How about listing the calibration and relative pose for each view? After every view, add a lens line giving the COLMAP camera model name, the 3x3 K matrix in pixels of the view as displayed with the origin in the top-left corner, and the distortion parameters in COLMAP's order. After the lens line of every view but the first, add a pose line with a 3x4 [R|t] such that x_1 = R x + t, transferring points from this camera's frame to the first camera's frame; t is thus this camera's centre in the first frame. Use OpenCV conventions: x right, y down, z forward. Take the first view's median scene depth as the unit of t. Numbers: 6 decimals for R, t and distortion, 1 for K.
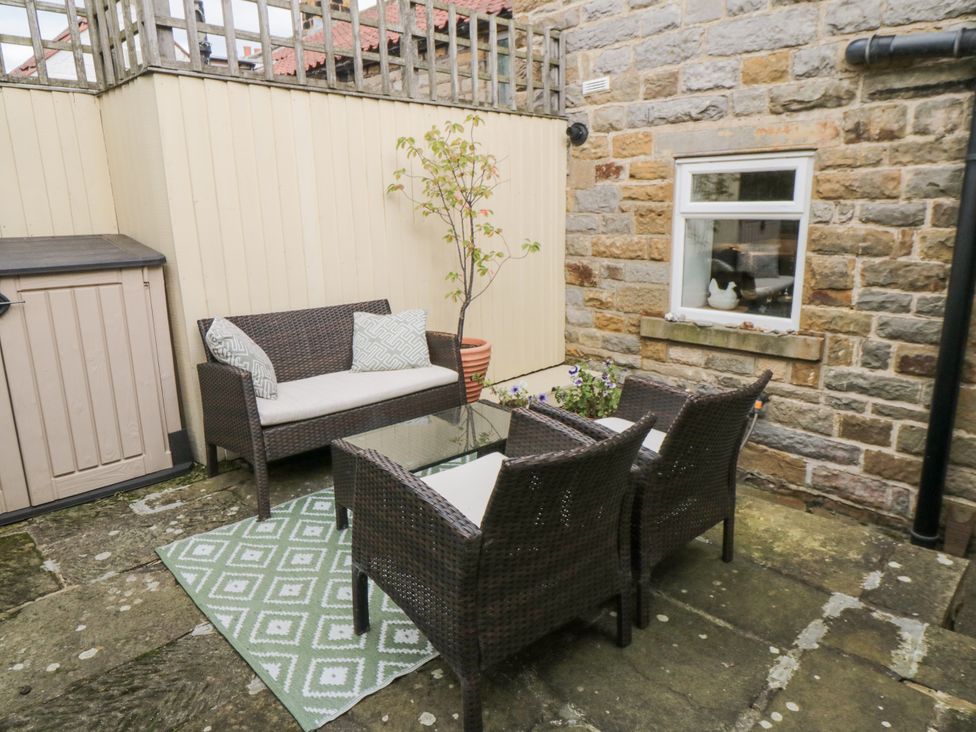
lens RADIAL K [[633.0, 0, 498.0], [0, 633.0, 353.4], [0, 0, 1]] dist [0.001546, -0.004323]
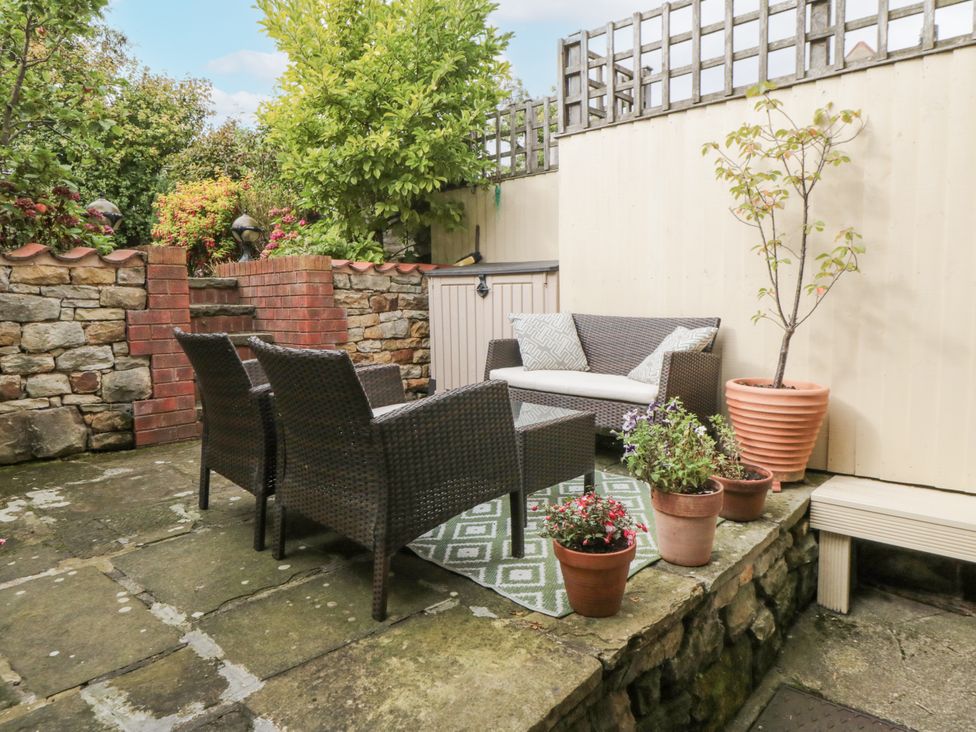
lens RADIAL K [[627.6, 0, 487.1], [0, 627.6, 365.1], [0, 0, 1]] dist [0.001958, -0.002591]
pose [[0.042831, 0.109349, -0.993080, 0.685551], [-0.228650, 0.968684, 0.096801, -0.033843], [0.972566, 0.222922, 0.066493, 0.658707]]
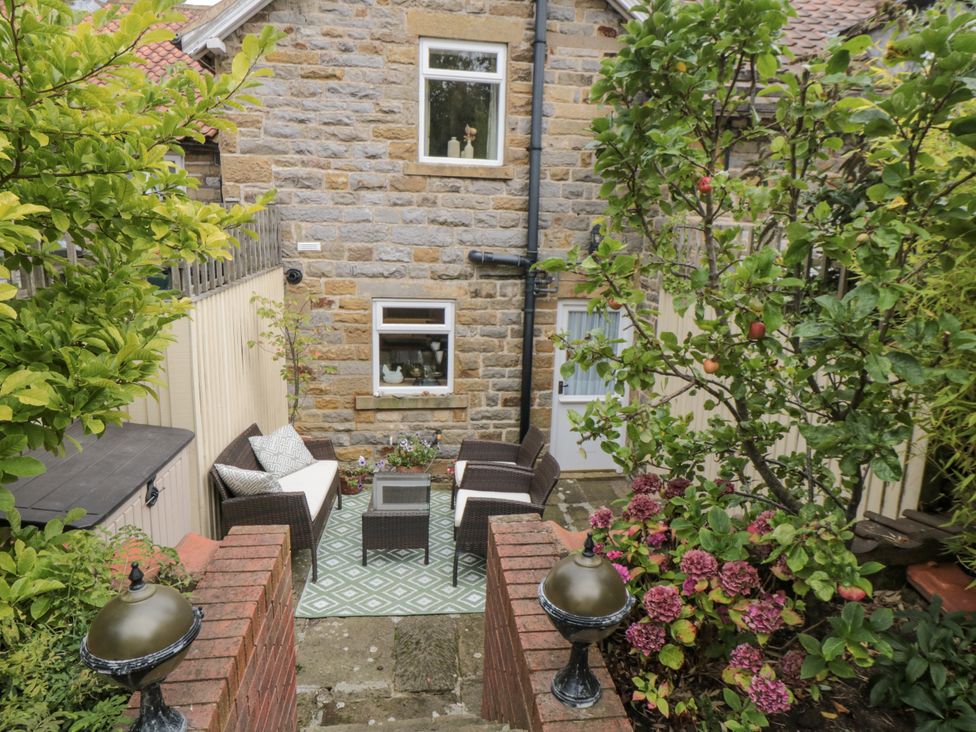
lens RADIAL K [[633.0, 0, 490.3], [0, 633.0, 363.7], [0, 0, 1]] dist [0.001546, -0.004323]
pose [[0.629094, -0.138623, 0.764869, -0.908403], [0.147290, 0.987402, 0.057811, -0.222649], [-0.763247, 0.076289, 0.641587, -0.286301]]
